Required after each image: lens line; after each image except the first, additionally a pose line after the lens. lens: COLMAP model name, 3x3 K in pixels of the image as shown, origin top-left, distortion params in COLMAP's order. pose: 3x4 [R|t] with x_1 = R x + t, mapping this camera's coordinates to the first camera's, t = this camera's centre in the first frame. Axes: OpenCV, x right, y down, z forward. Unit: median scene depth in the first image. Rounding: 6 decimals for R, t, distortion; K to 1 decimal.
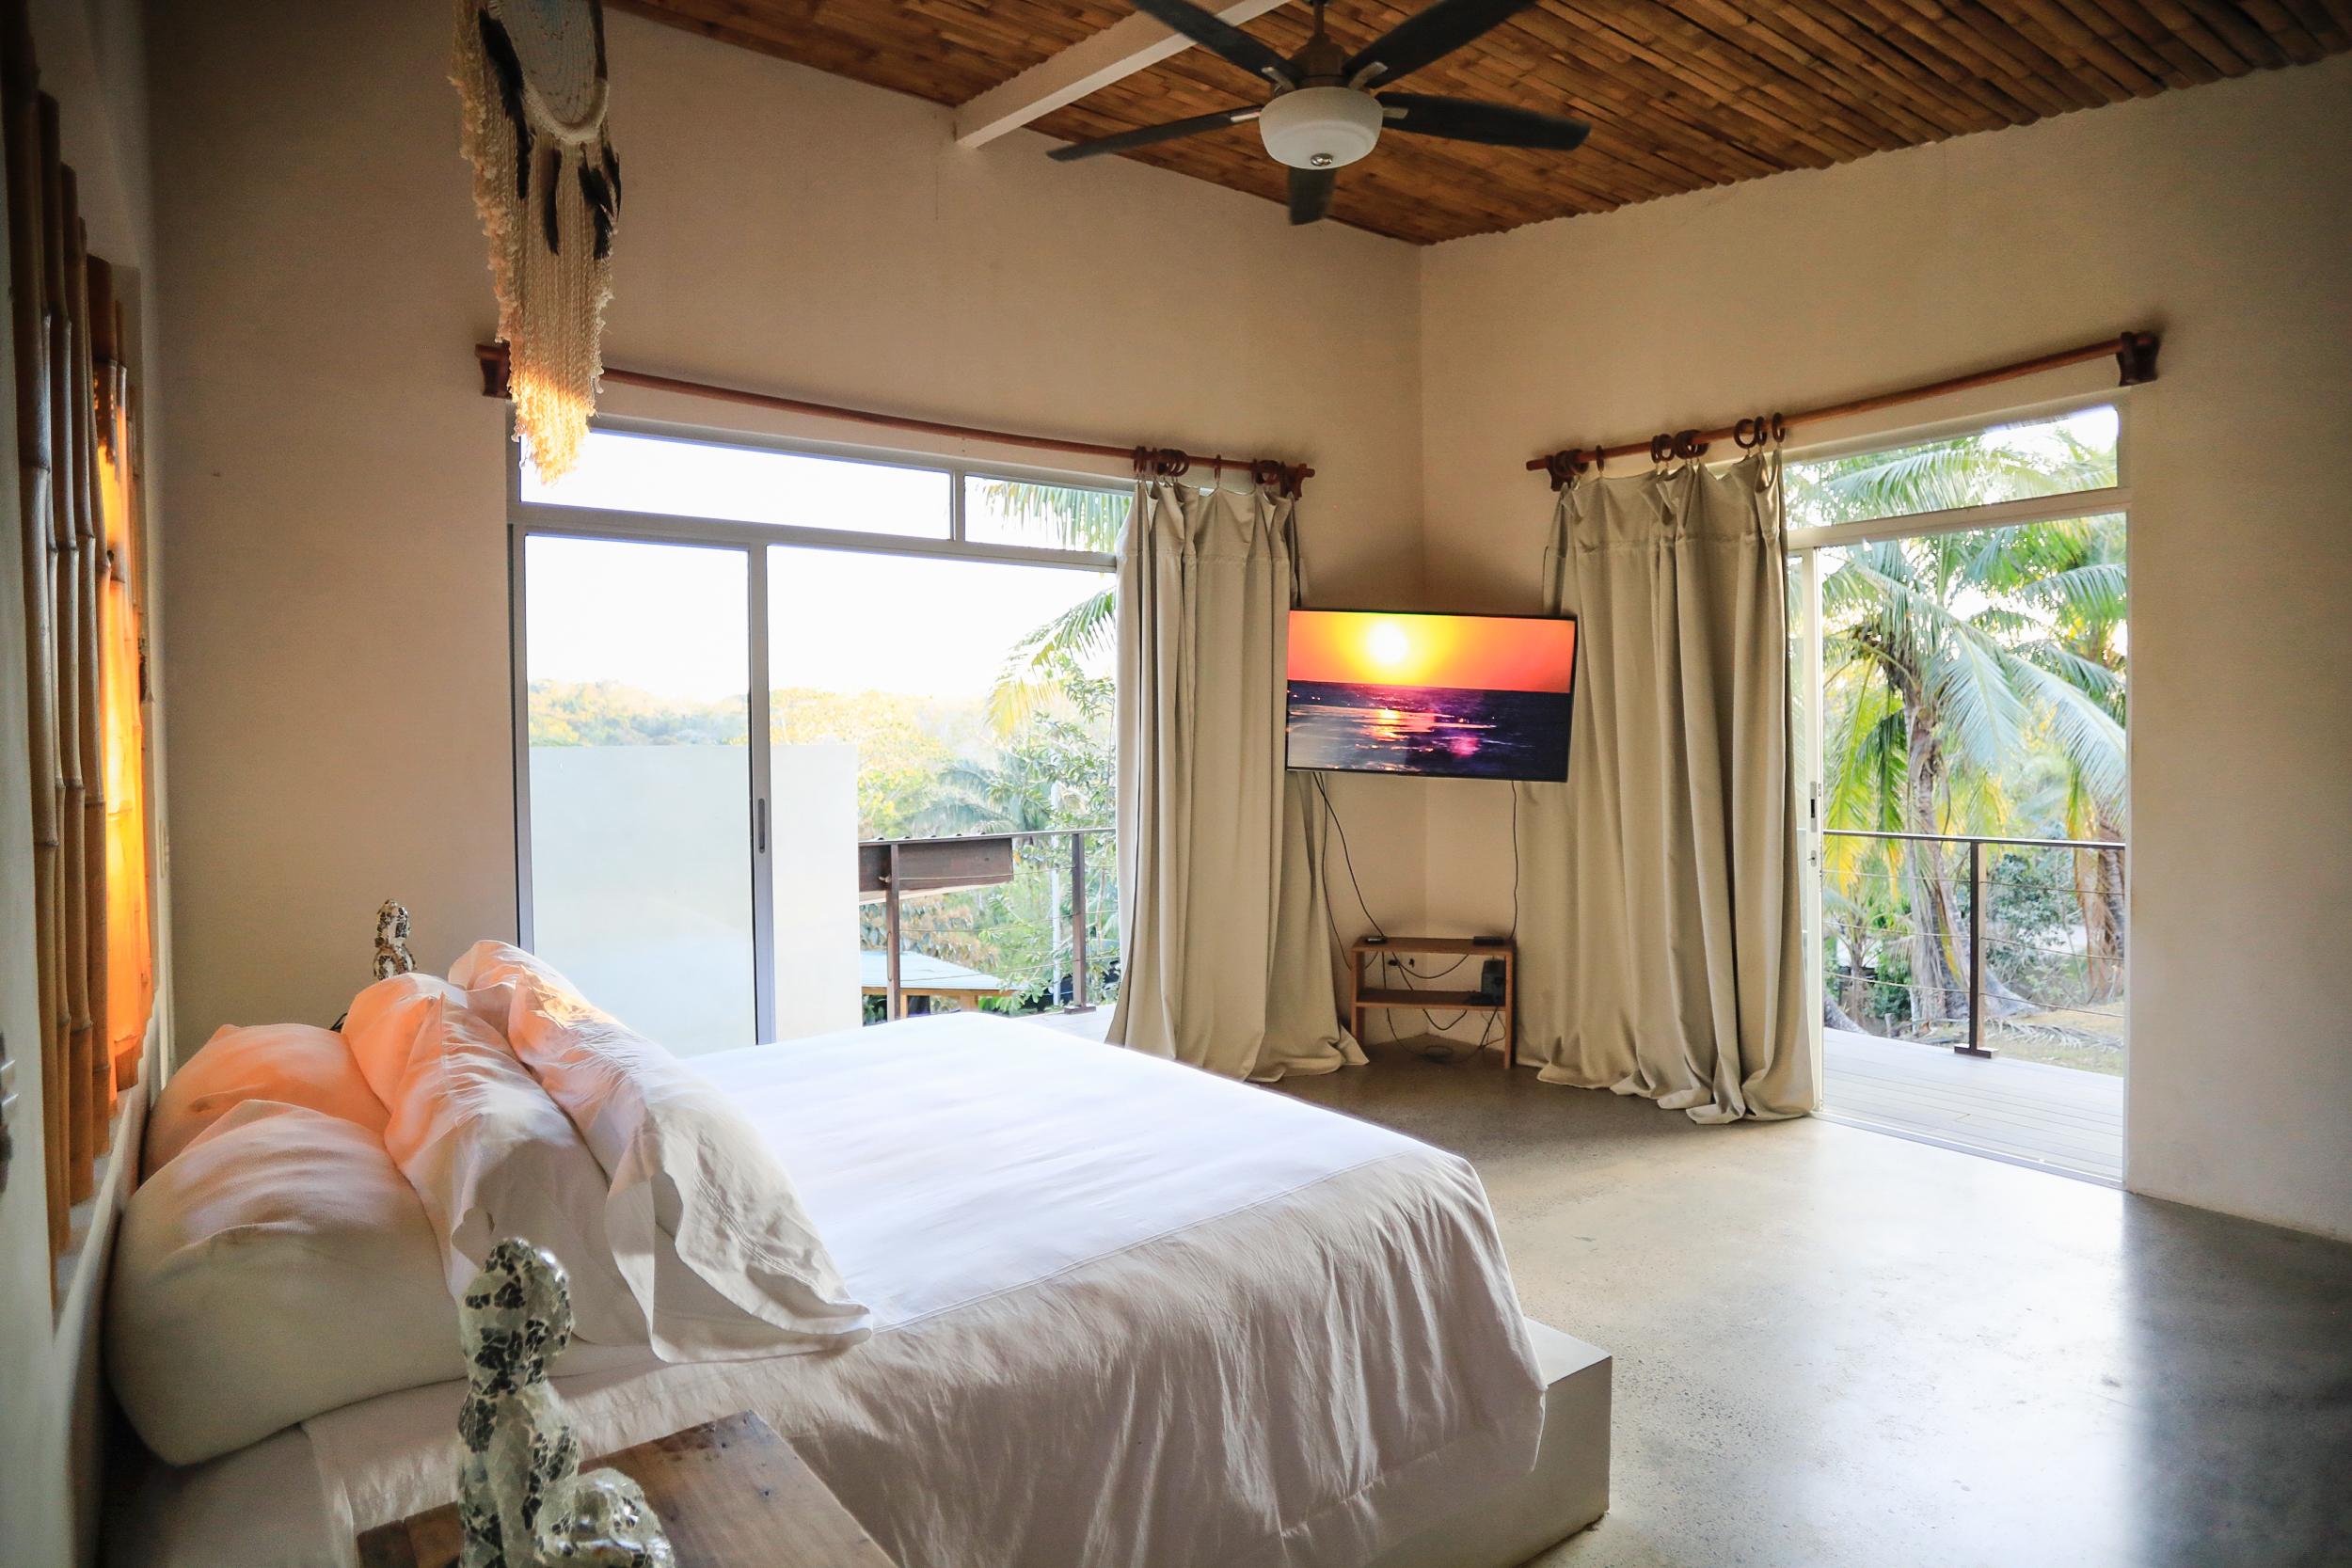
lens RADIAL K [[1355.4, 0, 1189.4], [0, 1355.4, 768.6], [0, 0, 1]] dist [0.002781, 0.000564]
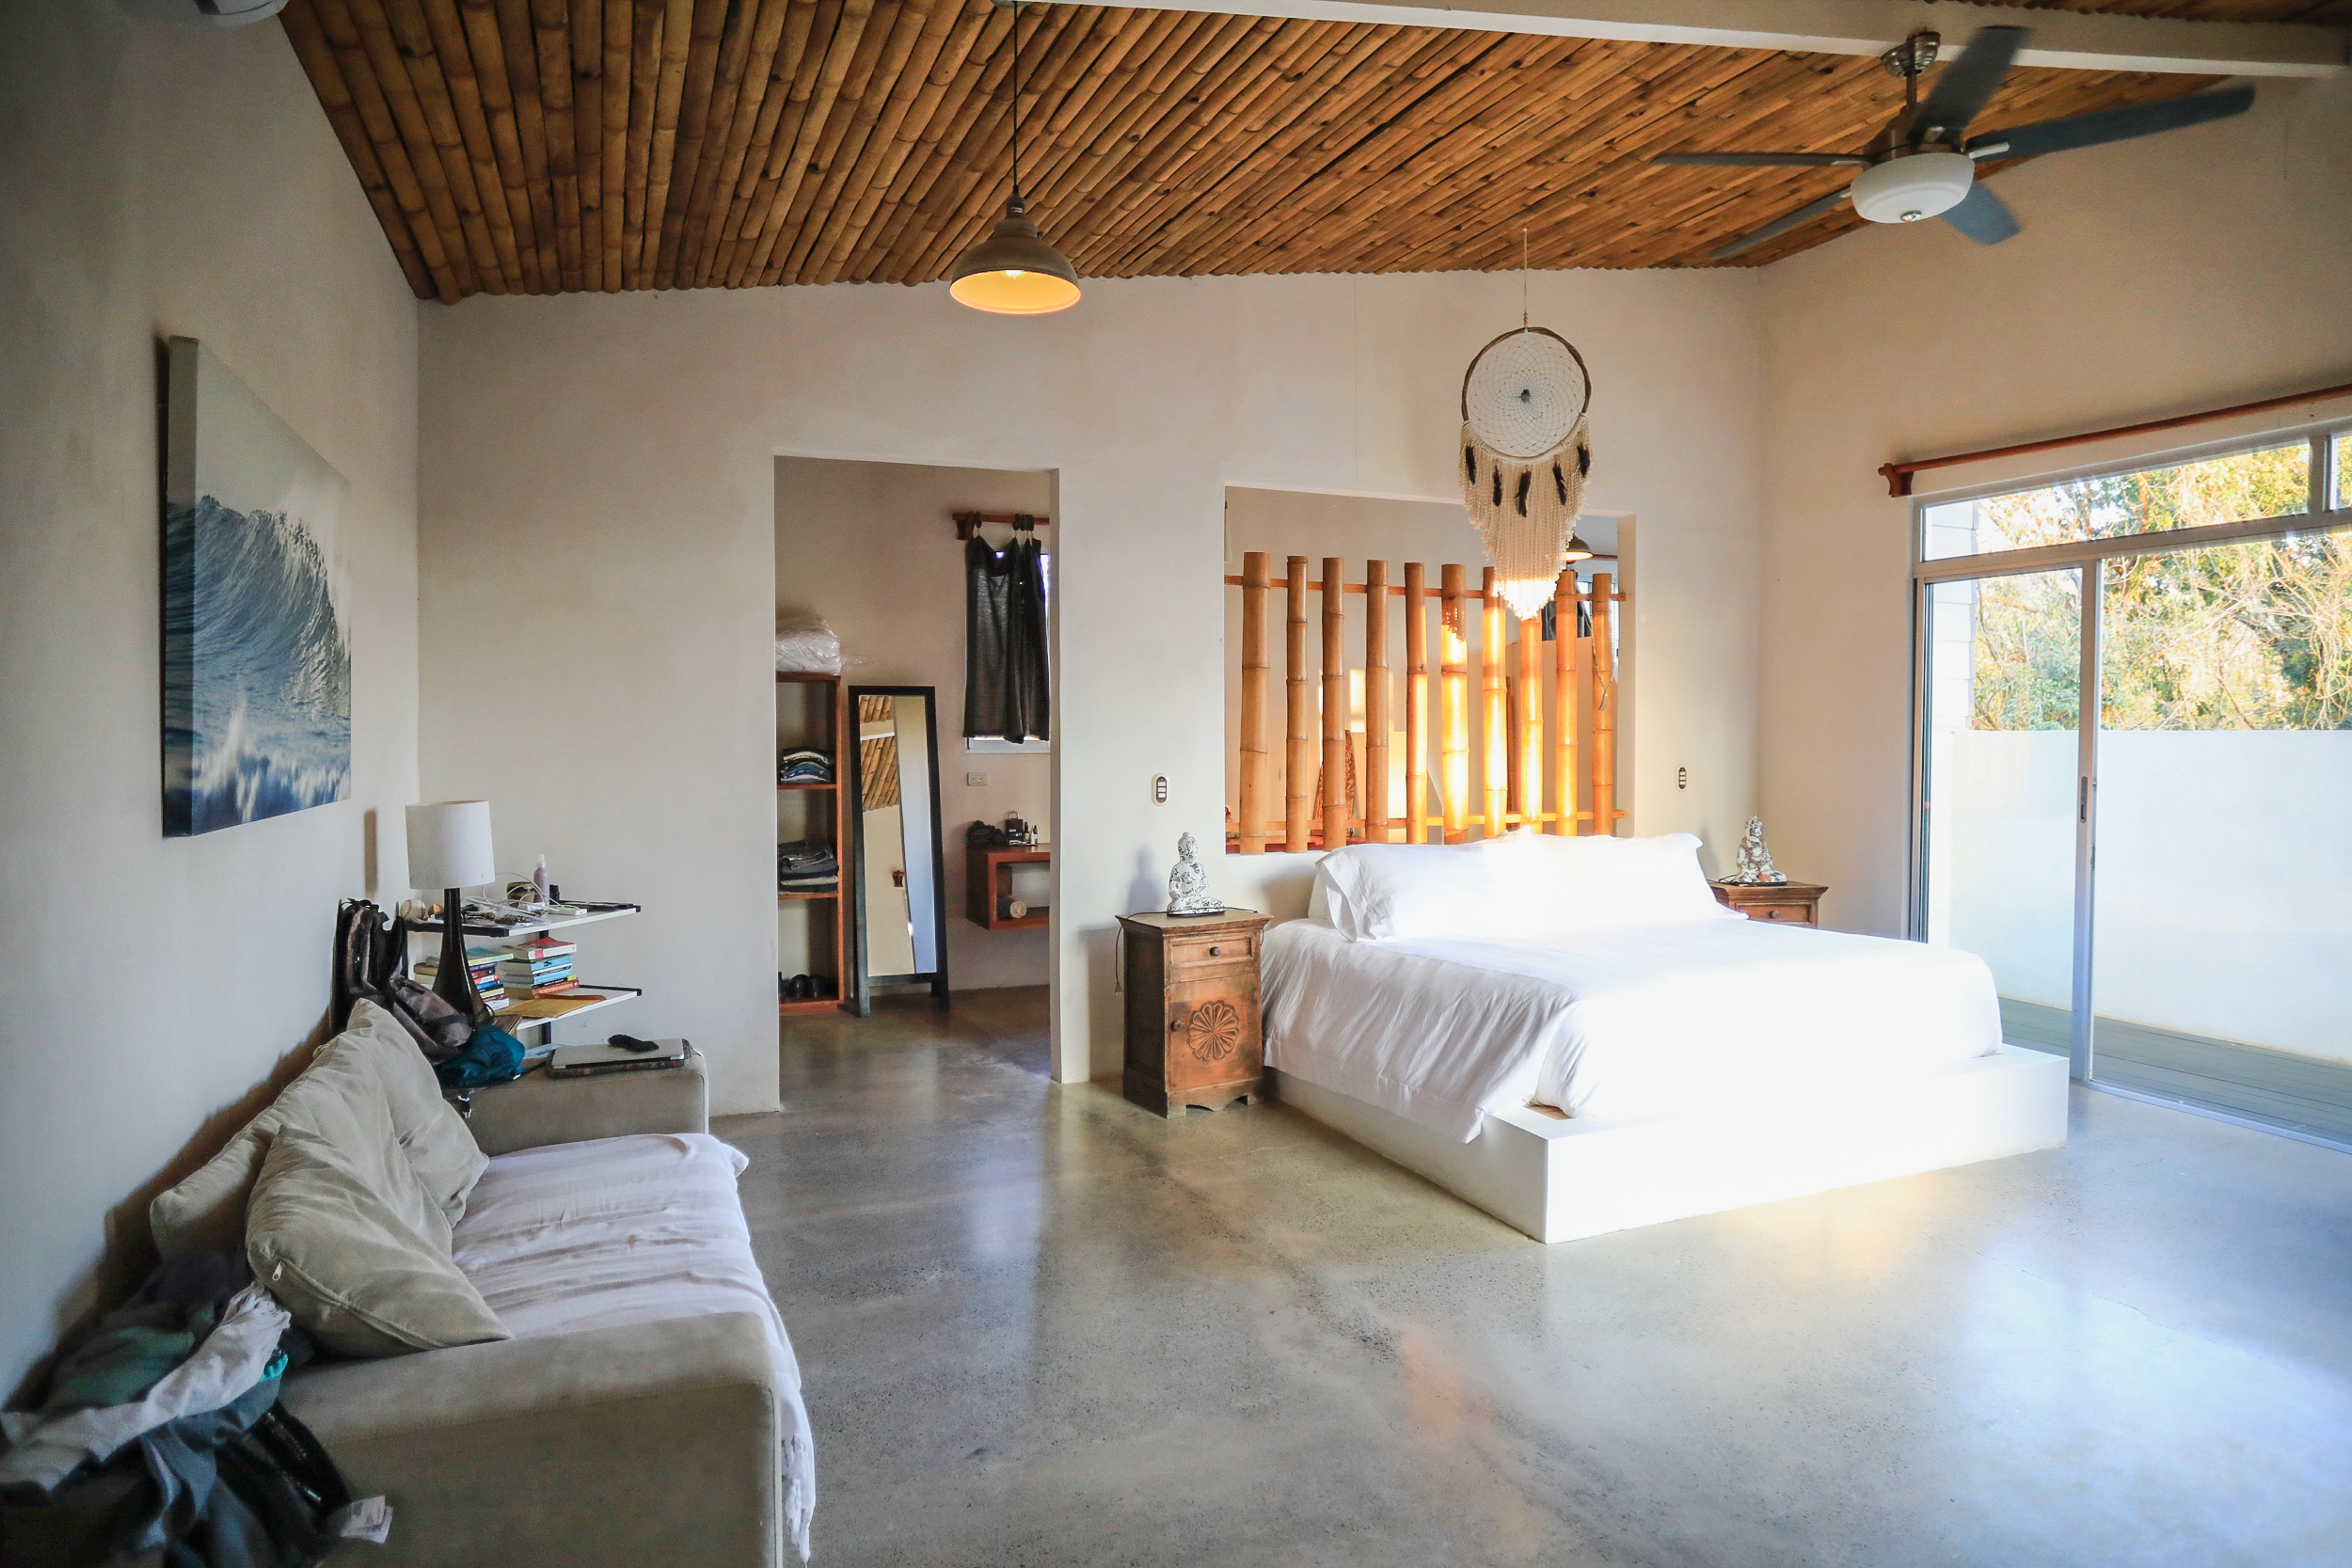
lens RADIAL K [[1355.4, 0, 1189.4], [0, 1355.4, 768.6], [0, 0, 1]] dist [0.002781, 0.000564]
pose [[-0.245506, 0.029099, -0.968958, 0.810187], [-0.022728, 0.999102, 0.035763, -0.007116], [0.969129, 0.030802, -0.244625, 0.429646]]
